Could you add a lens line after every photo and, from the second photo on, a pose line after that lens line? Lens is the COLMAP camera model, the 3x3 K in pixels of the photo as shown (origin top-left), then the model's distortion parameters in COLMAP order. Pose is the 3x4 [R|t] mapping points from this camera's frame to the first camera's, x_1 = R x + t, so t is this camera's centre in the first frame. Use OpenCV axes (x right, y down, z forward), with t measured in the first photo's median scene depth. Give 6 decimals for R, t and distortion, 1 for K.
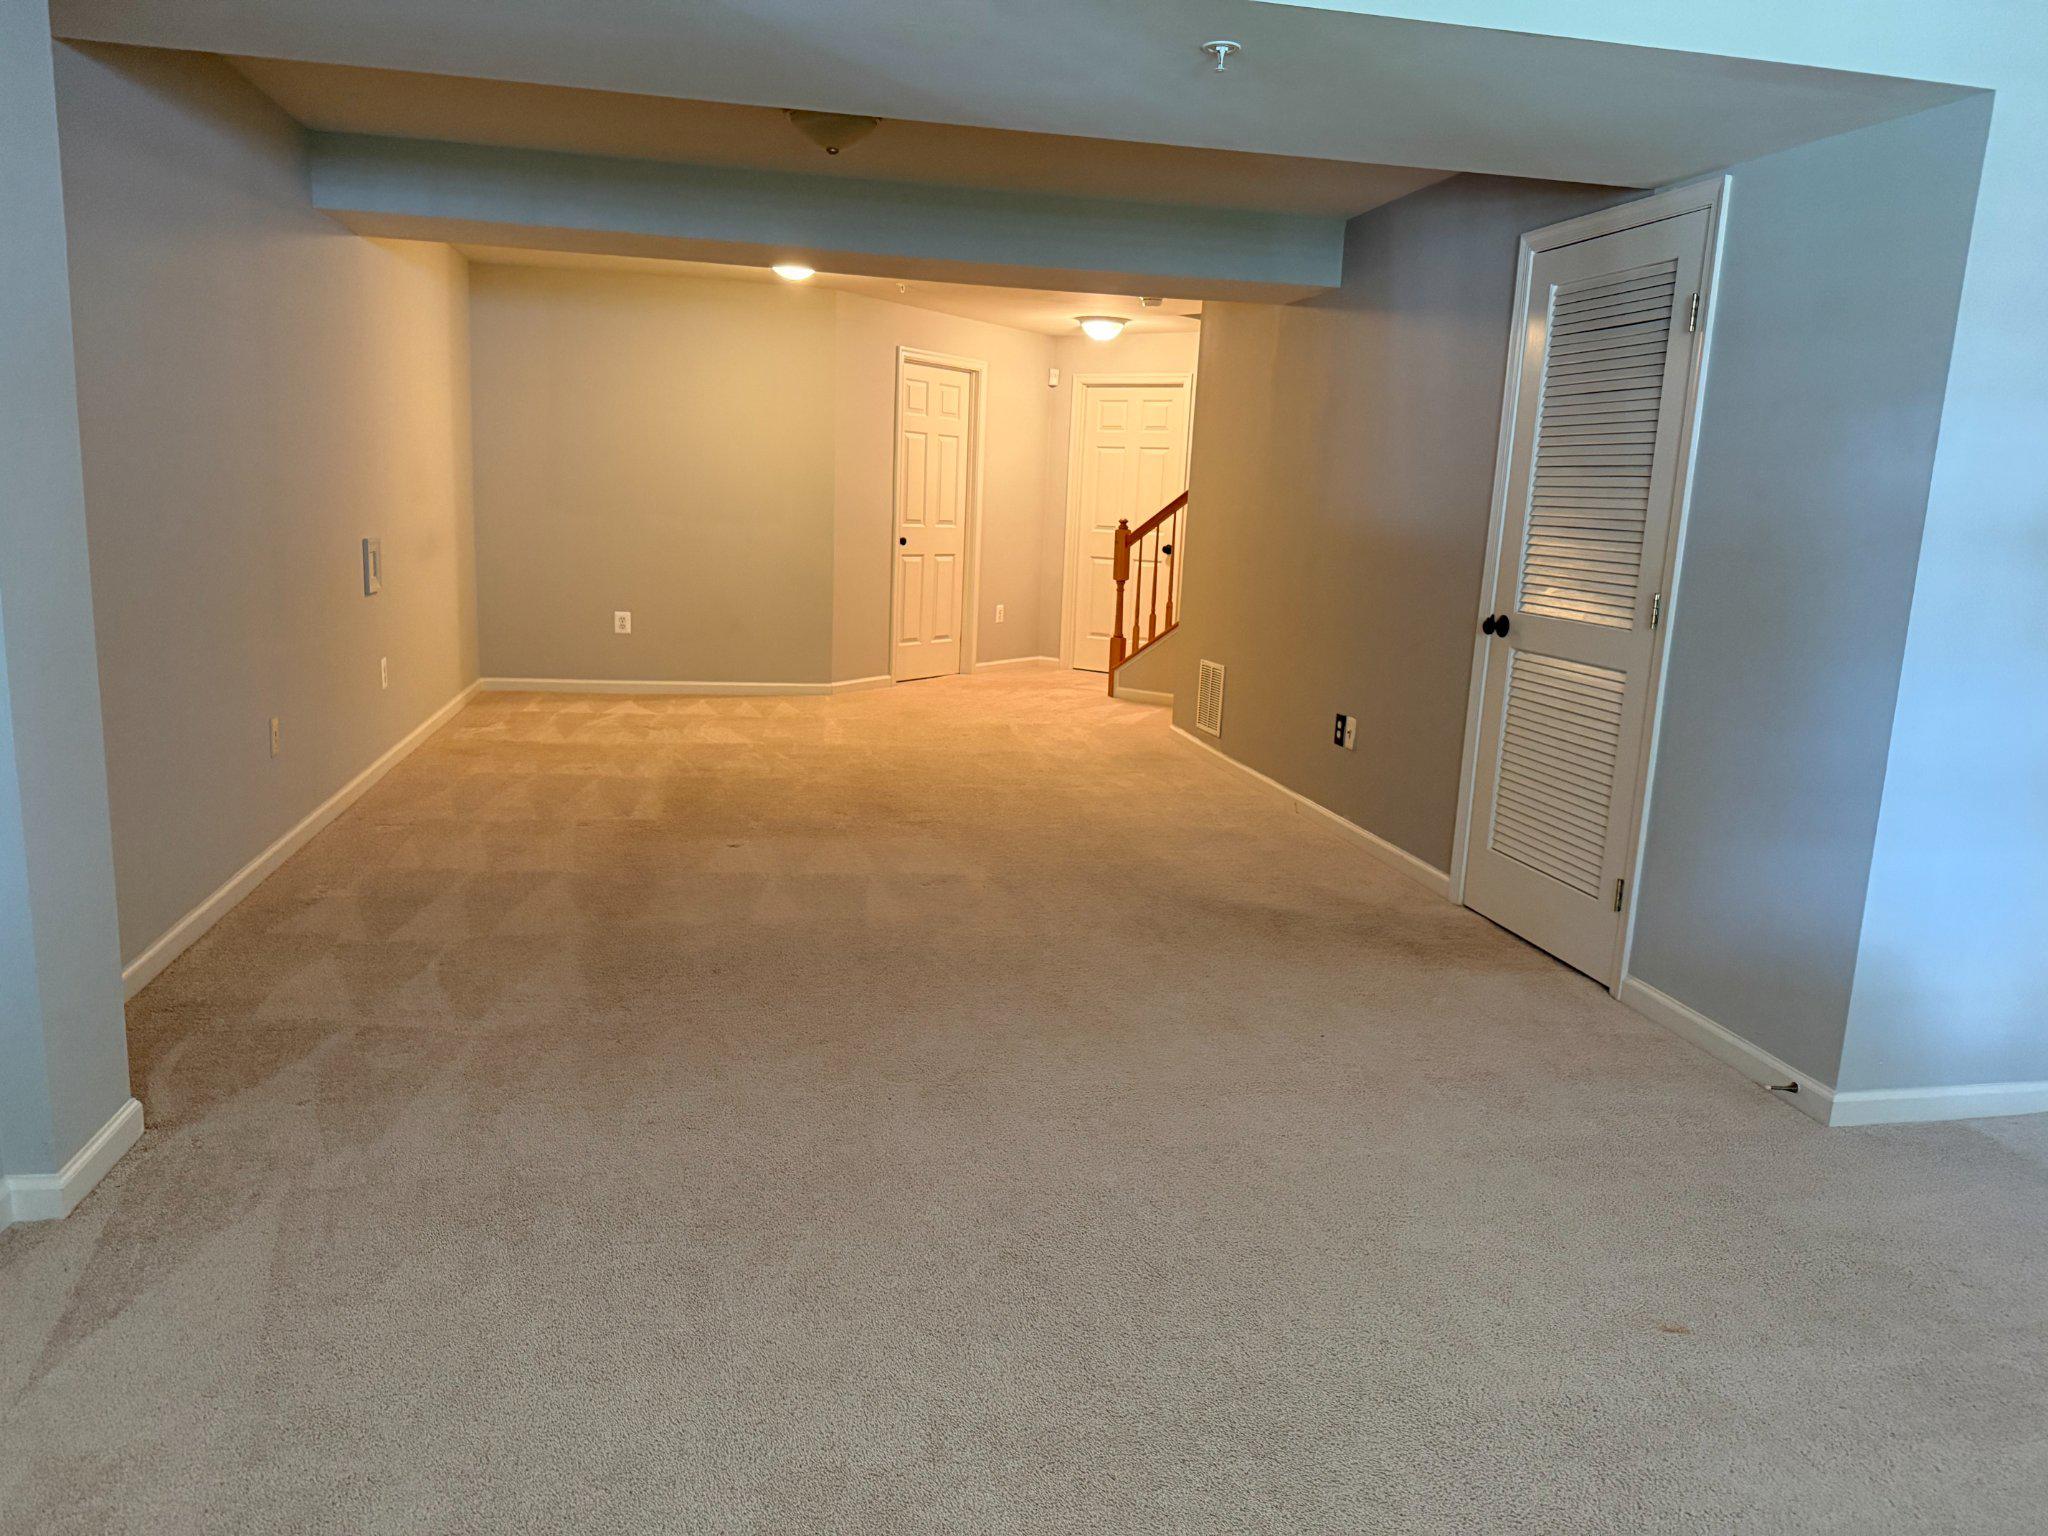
lens RADIAL K [[1415.3, 0, 1024.0], [0, 1415.3, 768.0], [0, 0, 1]] dist [-0.004686, -0.000555]
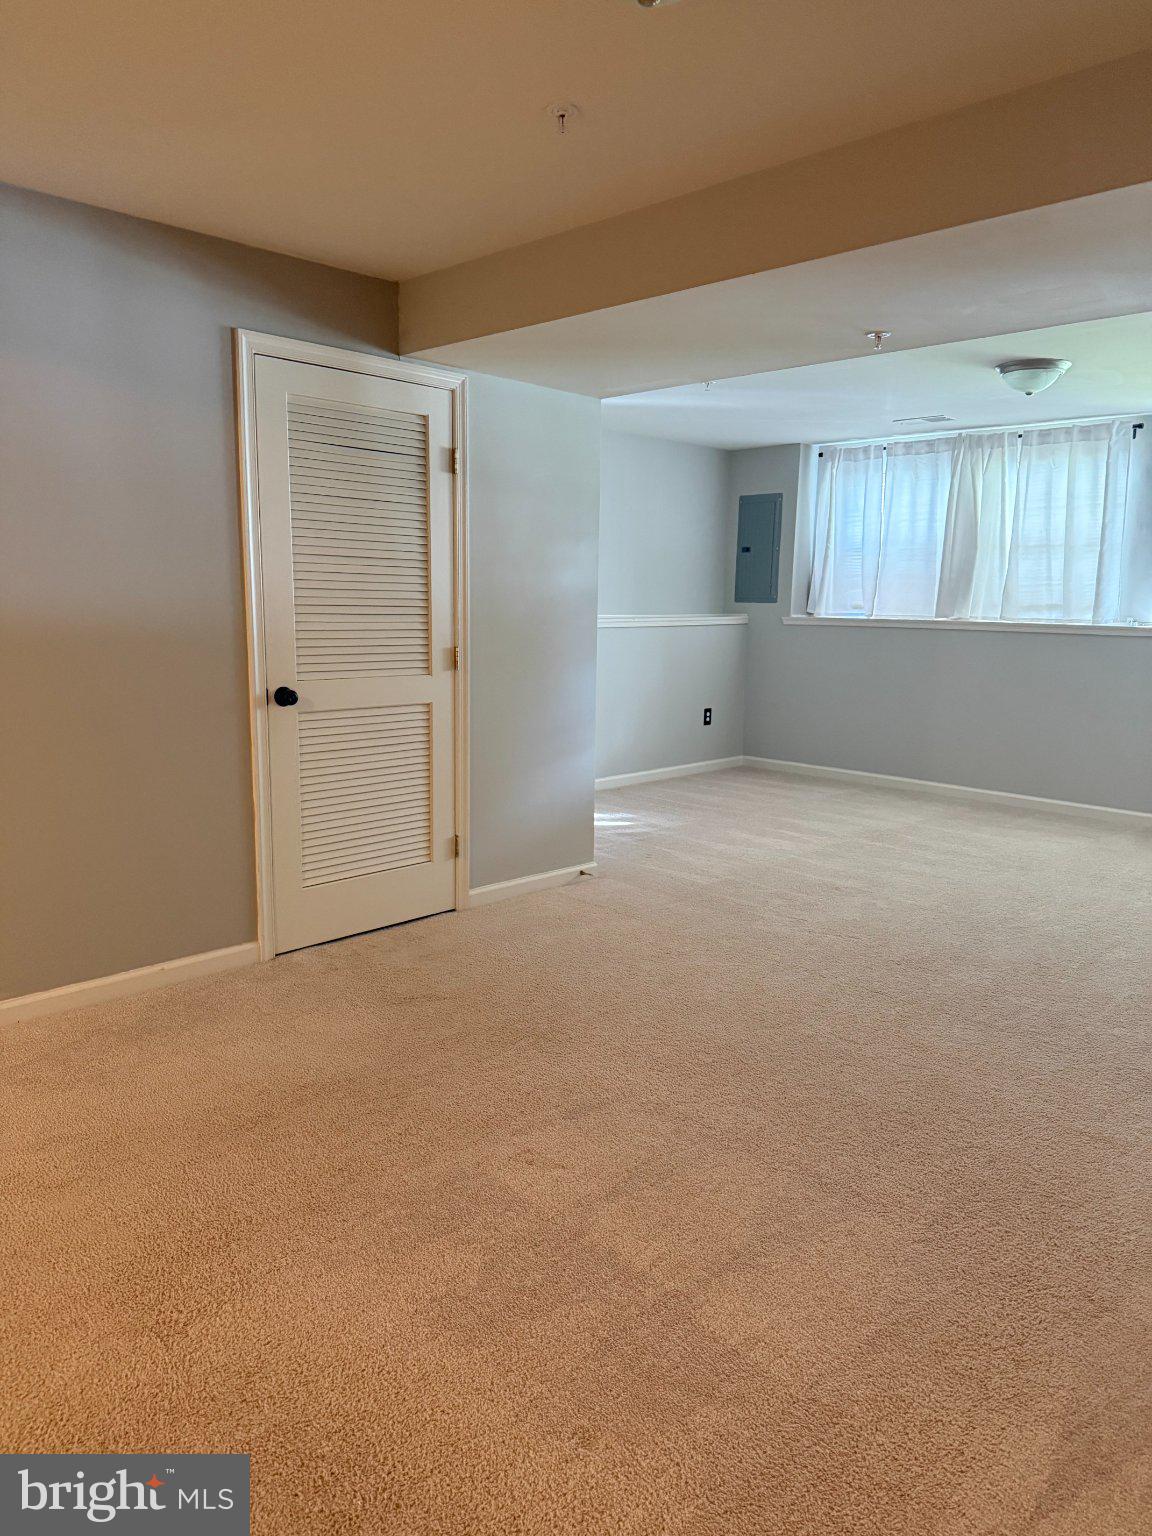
lens RADIAL K [[1061.5, 0, 574.5], [0, 1061.5, 809.8], [0, 0, 1]] dist [-0.004686, -0.000555]
pose [[-0.569748, -0.197211, 0.797806, -0.680508], [0.122937, 0.939405, 0.320008, -0.365518], [-0.812572, 0.280404, -0.510980, 1.814254]]
